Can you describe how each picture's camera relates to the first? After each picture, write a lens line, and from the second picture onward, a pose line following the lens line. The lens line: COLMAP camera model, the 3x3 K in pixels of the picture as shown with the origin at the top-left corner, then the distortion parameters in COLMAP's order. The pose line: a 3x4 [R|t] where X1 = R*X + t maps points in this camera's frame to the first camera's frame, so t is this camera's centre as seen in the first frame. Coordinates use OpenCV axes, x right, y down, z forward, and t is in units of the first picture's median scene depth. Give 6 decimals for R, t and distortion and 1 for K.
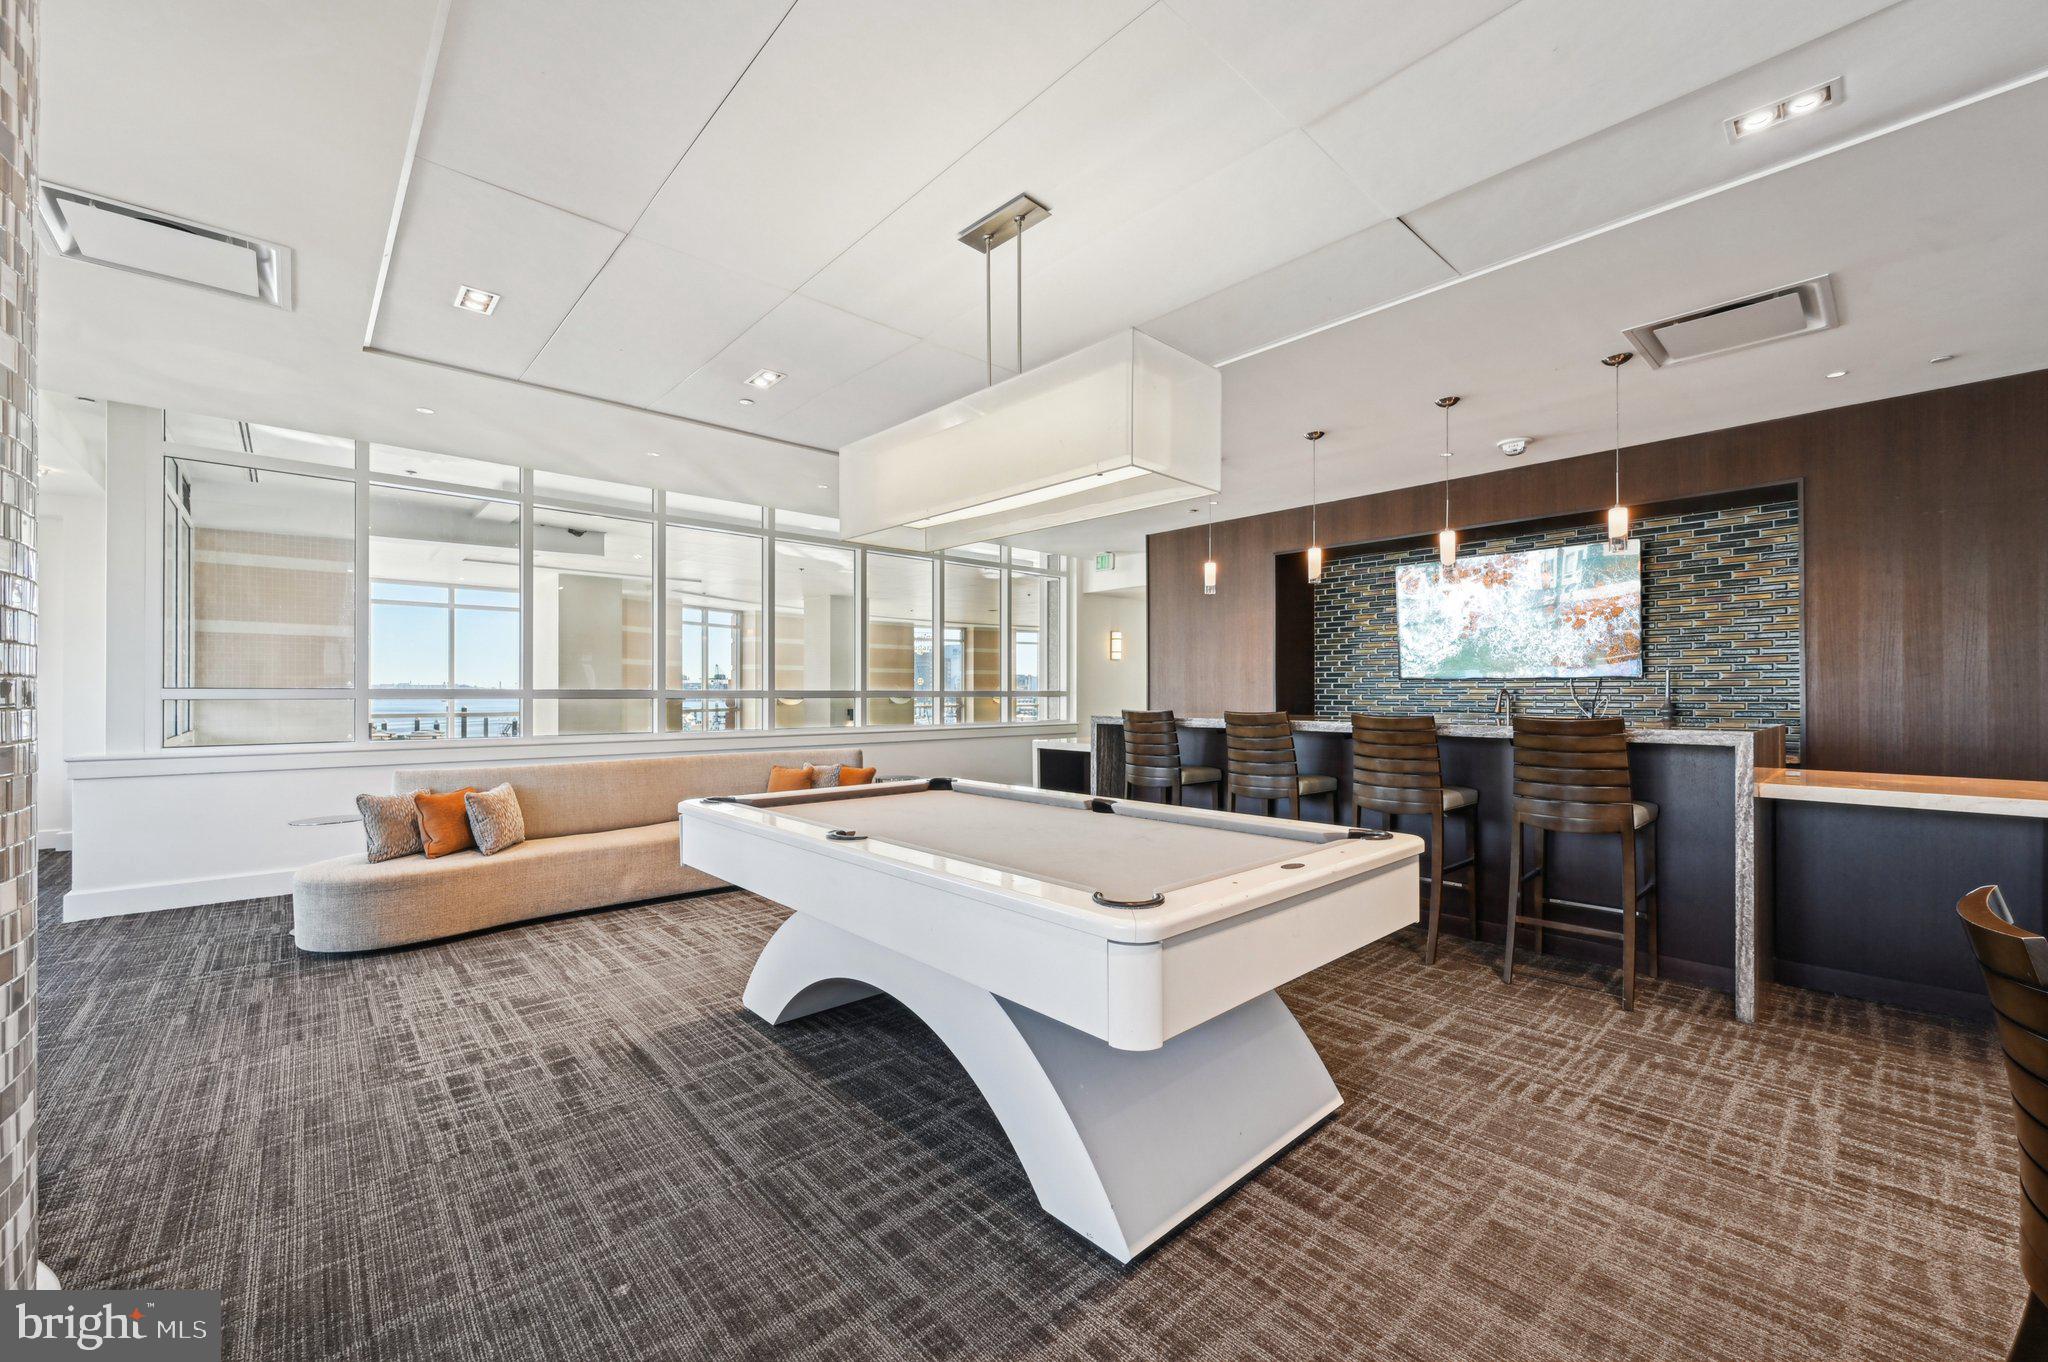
lens RADIAL K [[806.0, 0, 1021.5], [0, 806.0, 688.0], [0, 0, 1]] dist [-0.001112, -0.000305]
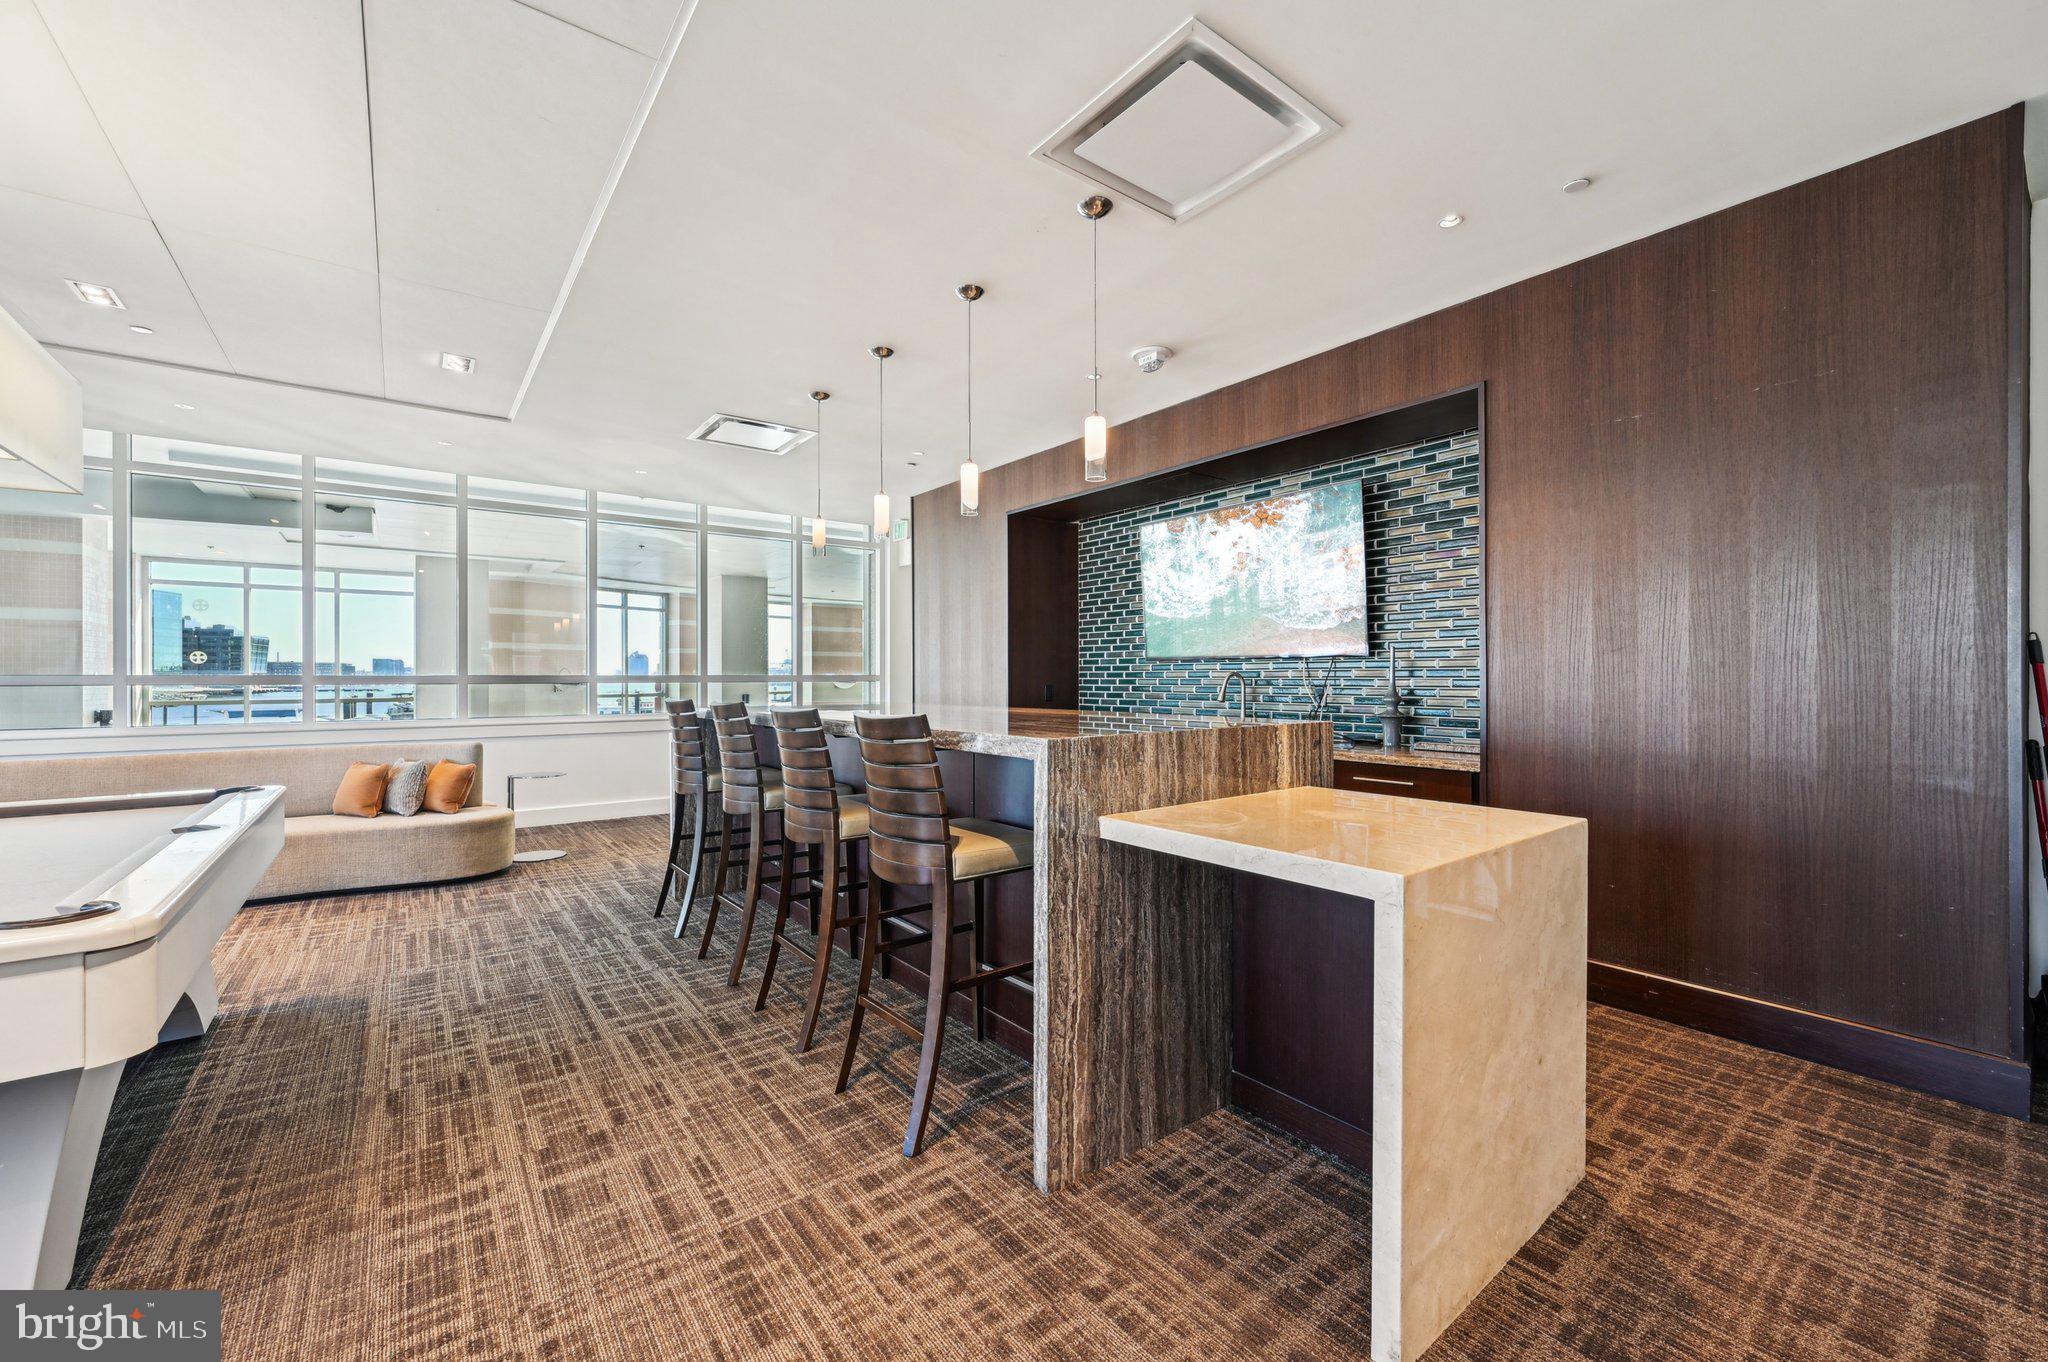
lens RADIAL K [[806.0, 0, 1025.7], [0, 806.0, 676.9], [0, 0, 1]] dist [-0.001112, -0.000305]
pose [[0.996747, -0.002486, -0.080554, 0.653361], [0.003031, 0.999973, 0.006645, 0.000747], [0.080535, -0.006868, 0.996728, 0.250852]]
